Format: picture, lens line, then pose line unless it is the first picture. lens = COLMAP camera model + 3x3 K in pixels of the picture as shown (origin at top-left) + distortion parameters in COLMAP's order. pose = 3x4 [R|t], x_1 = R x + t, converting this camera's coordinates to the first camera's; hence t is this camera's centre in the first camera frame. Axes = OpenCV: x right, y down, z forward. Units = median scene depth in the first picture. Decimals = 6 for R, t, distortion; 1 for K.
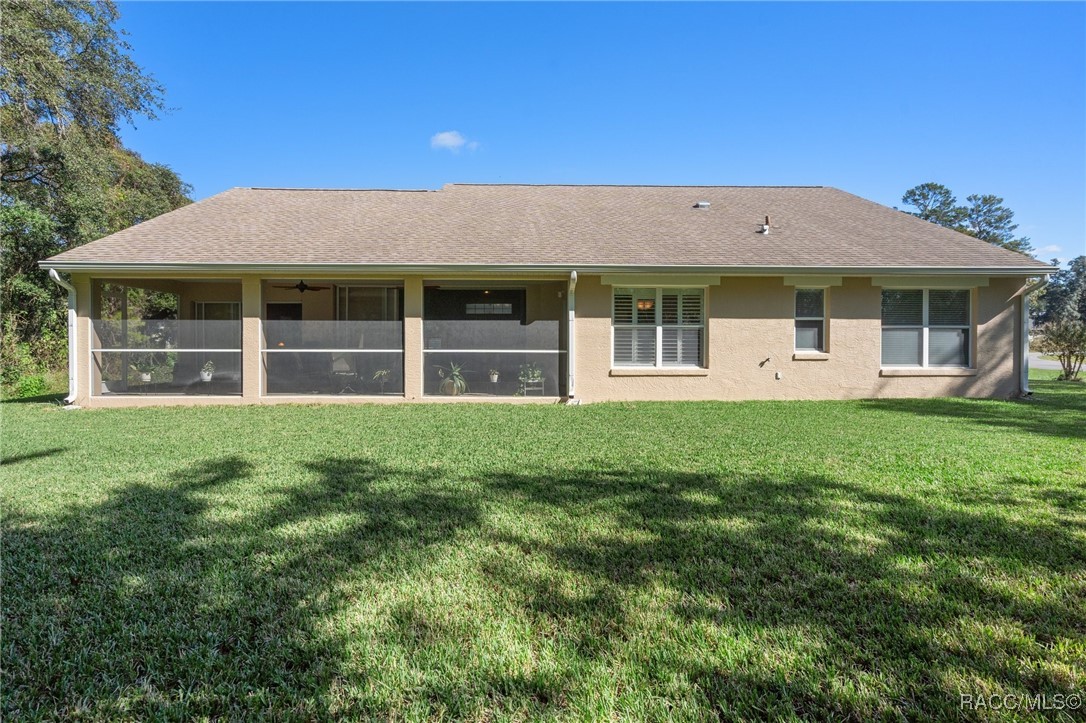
lens RADIAL K [[560.8, 0, 543.0], [0, 560.8, 361.5], [0, 0, 1]] dist [-0.001352, -0.000158]
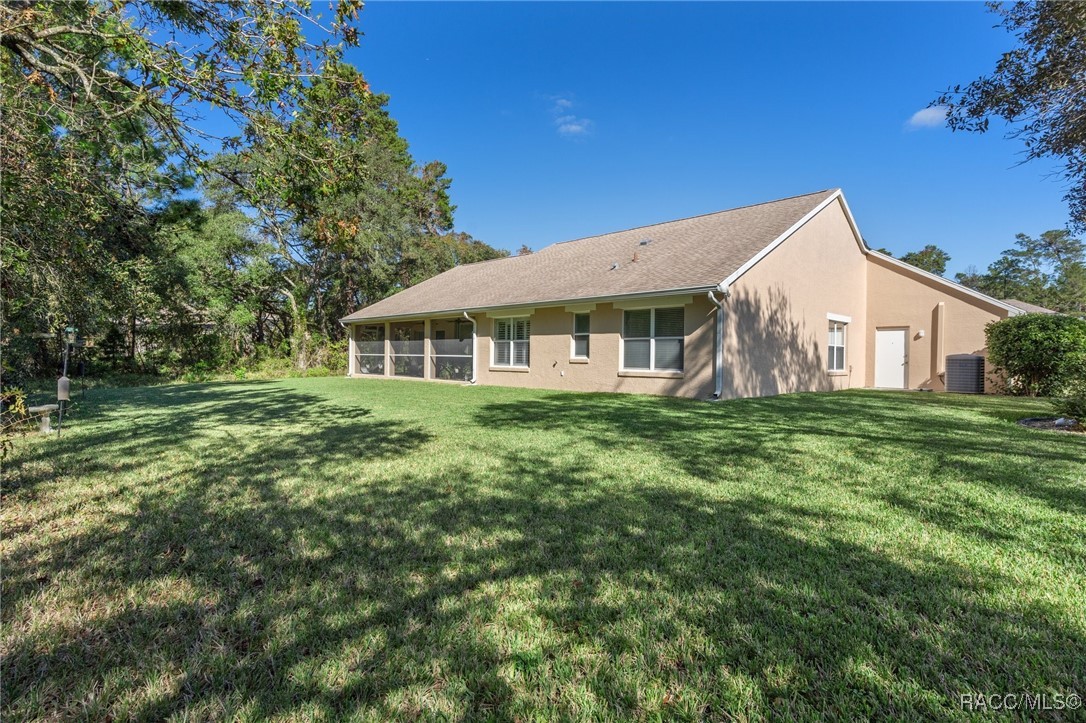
lens RADIAL K [[560.8, 0, 543.0], [0, 560.8, 361.5], [0, 0, 1]] dist [-0.001352, -0.000158]
pose [[0.674846, 0.011973, -0.737862, 1.456021], [-0.022561, 0.999736, -0.004412, 0.001063], [0.737614, 0.019624, 0.674938, -0.031481]]
